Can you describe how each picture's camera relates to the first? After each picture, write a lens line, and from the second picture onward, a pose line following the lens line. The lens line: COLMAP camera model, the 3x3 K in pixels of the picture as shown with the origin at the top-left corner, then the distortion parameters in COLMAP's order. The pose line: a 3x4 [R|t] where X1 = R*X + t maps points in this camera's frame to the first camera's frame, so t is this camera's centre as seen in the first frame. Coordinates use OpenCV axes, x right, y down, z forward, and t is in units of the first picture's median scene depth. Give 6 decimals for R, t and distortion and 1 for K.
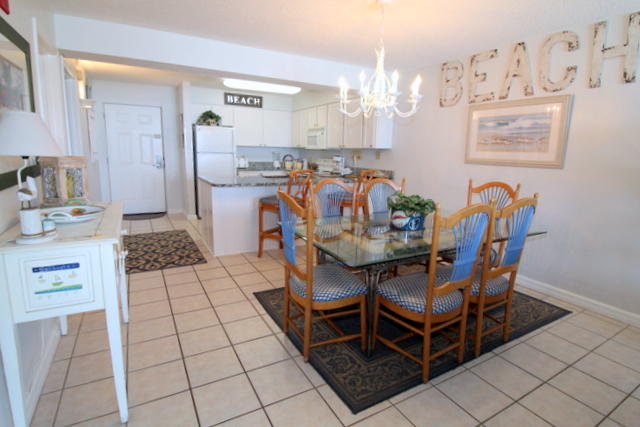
lens RADIAL K [[323.5, 0, 320.5], [0, 323.5, 207.3], [0, 0, 1]] dist [-0.001925, -0.013239]
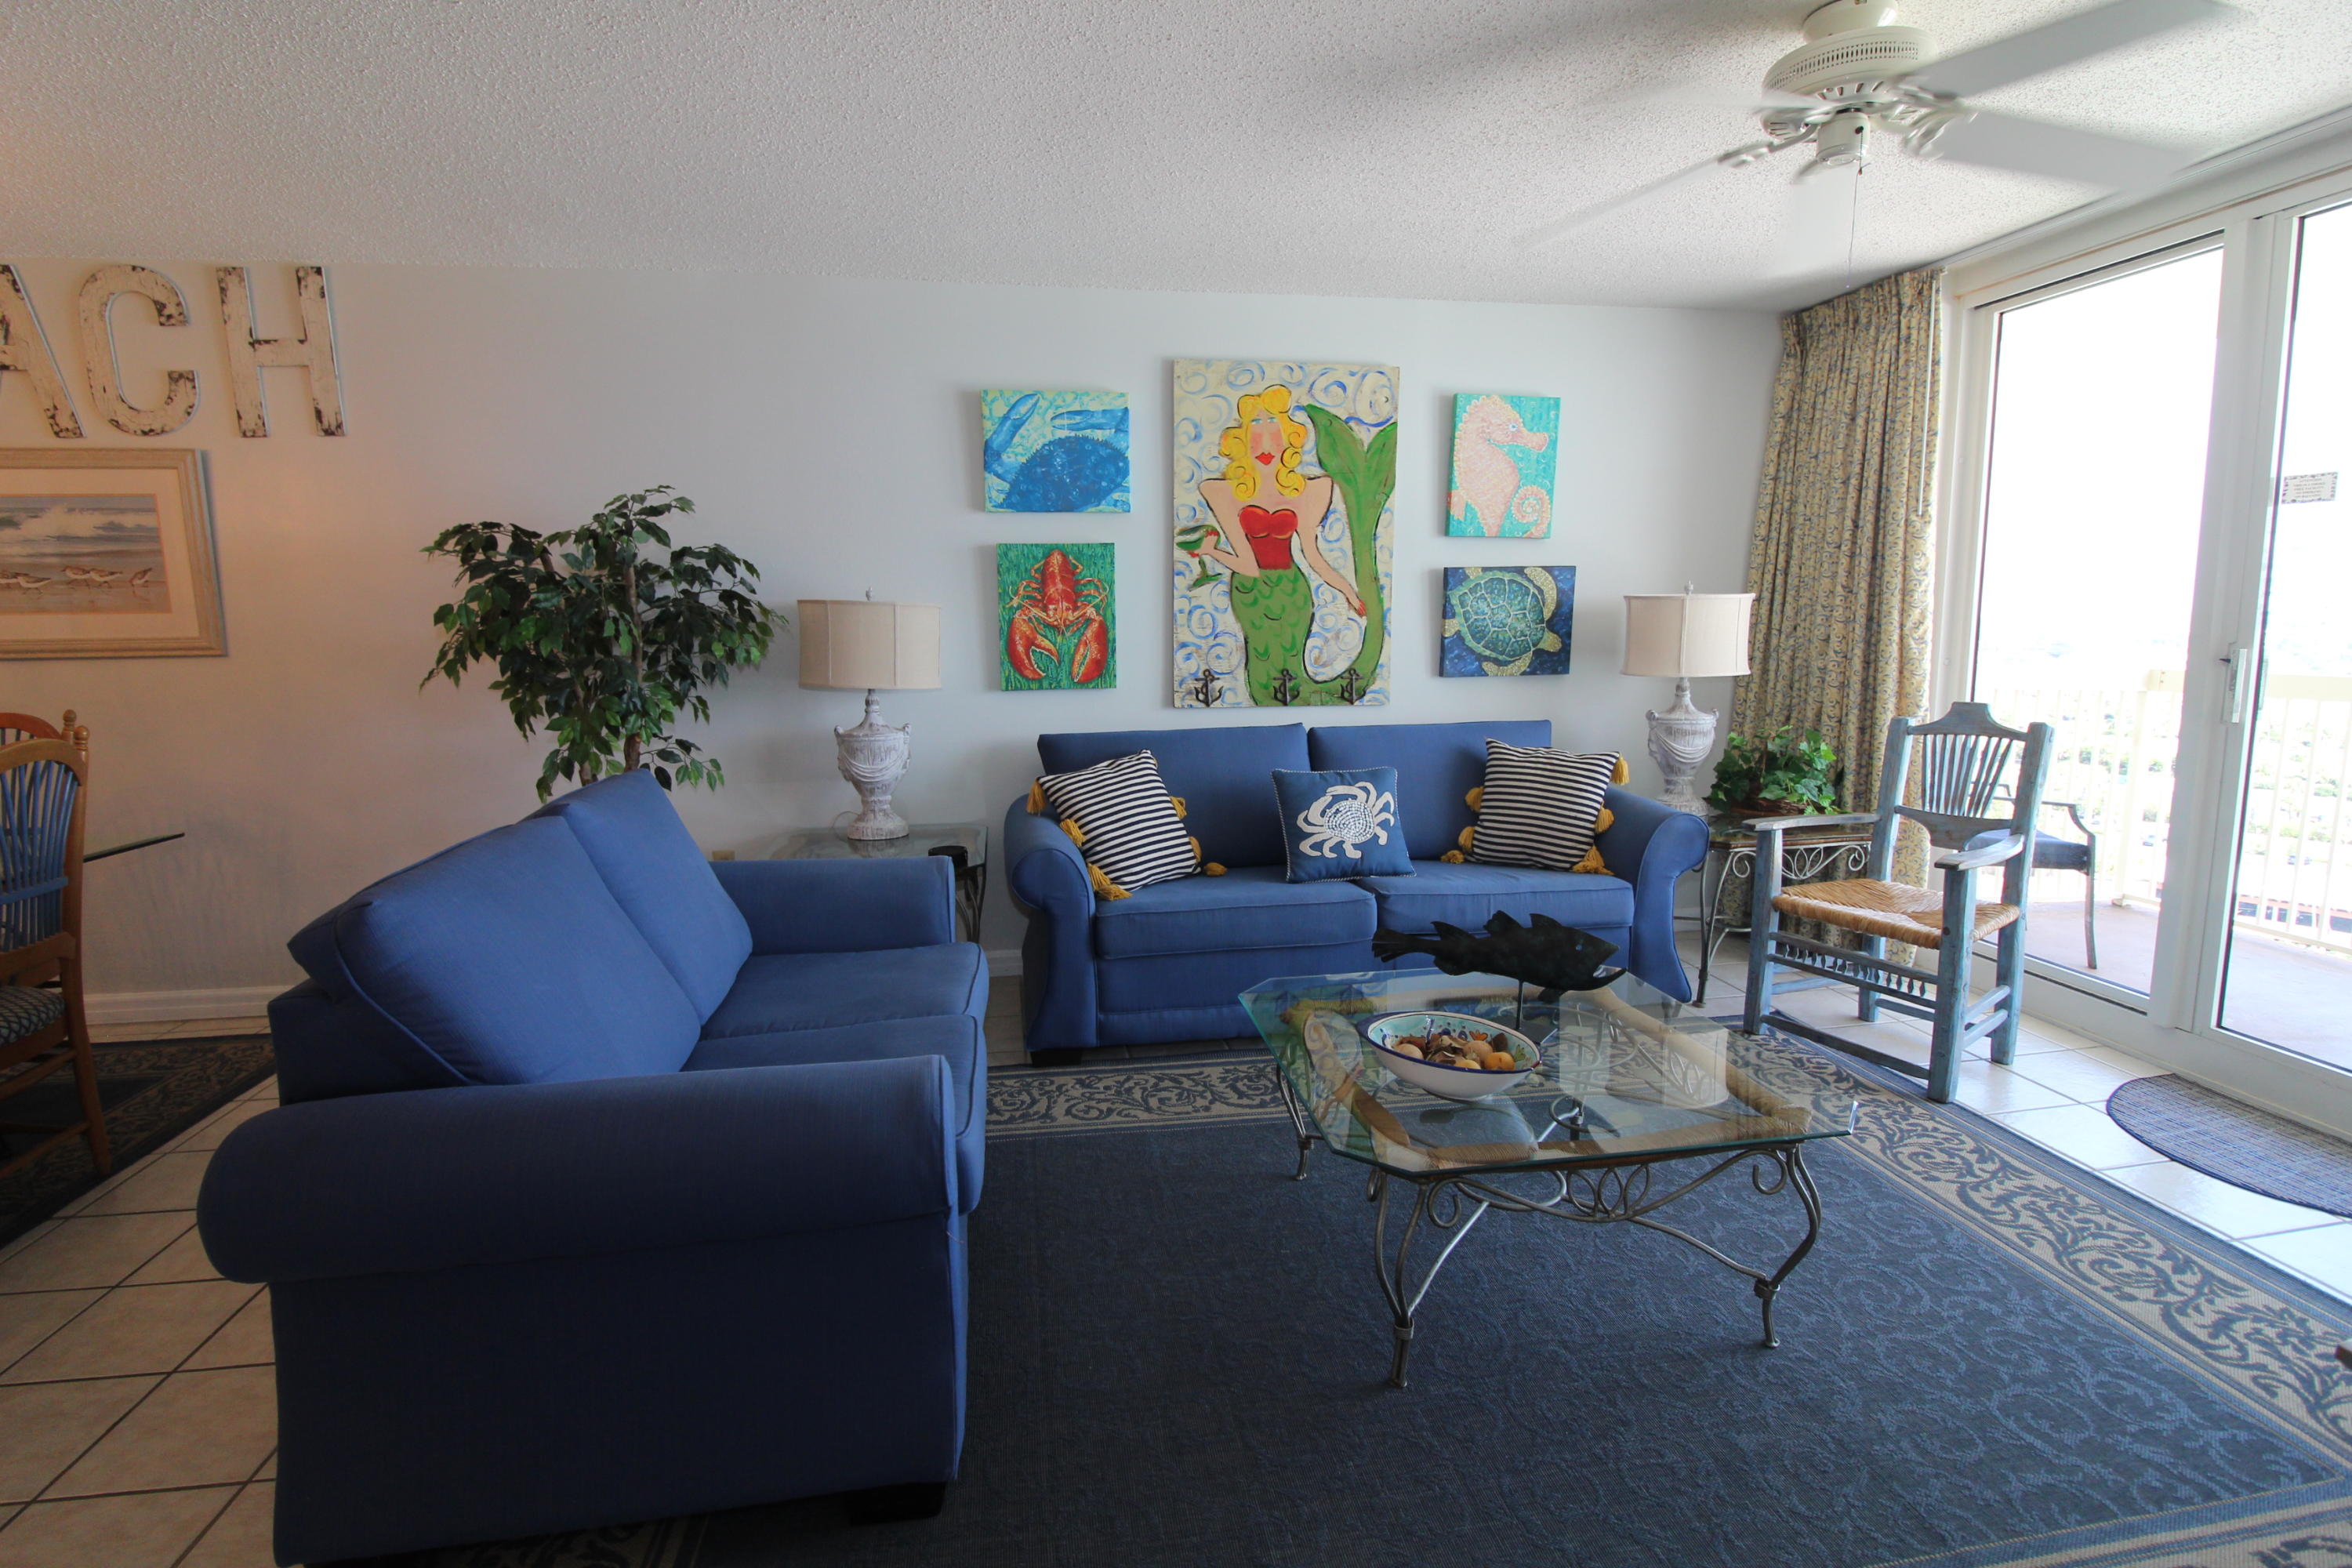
lens RADIAL K [[1105.7, 0, 1175.7], [0, 1105.7, 762.6], [0, 0, 1]] dist [-0.003719, -0.009846]
pose [[0.343942, -0.150579, 0.926839, -0.023133], [0.181368, 0.979124, 0.091769, 0.064681], [-0.921309, 0.136535, 0.364072, -0.338625]]
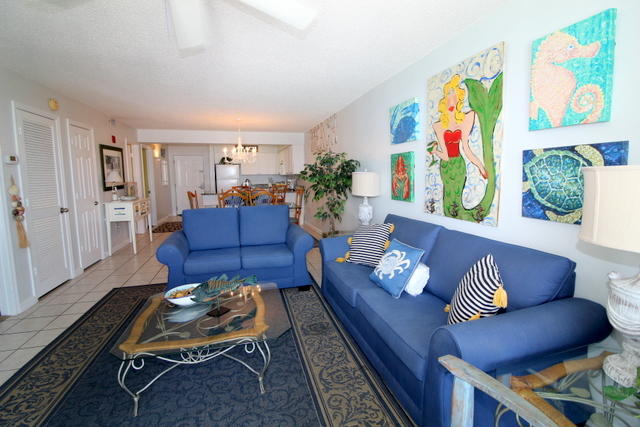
lens RADIAL K [[300.9, 0, 319.9], [0, 300.9, 207.7], [0, 0, 1]] dist [-0.003719, -0.009846]
pose [[0.968471, -0.011851, -0.248845, 1.023920], [-0.004480, 0.997878, -0.064960, 0.161259], [0.249087, 0.064027, 0.966362, -0.813164]]
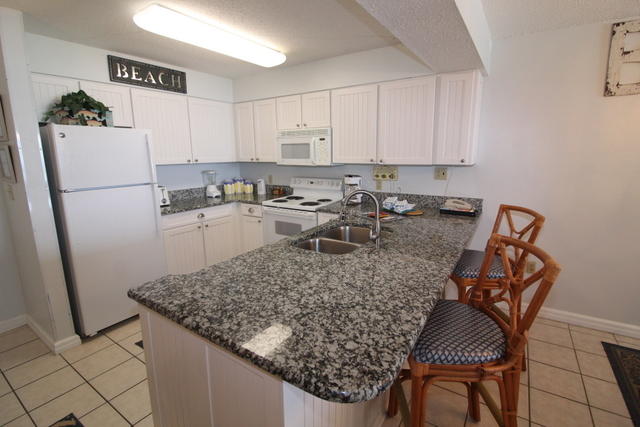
lens RADIAL K [[300.9, 0, 319.9], [0, 300.9, 207.7], [0, 0, 1]] dist [-0.003719, -0.009846]
pose [[0.890426, -0.115401, 0.440254, -0.447748], [0.109446, 0.993228, 0.038990, -0.219860], [-0.441772, 0.013466, 0.897026, 0.889516]]
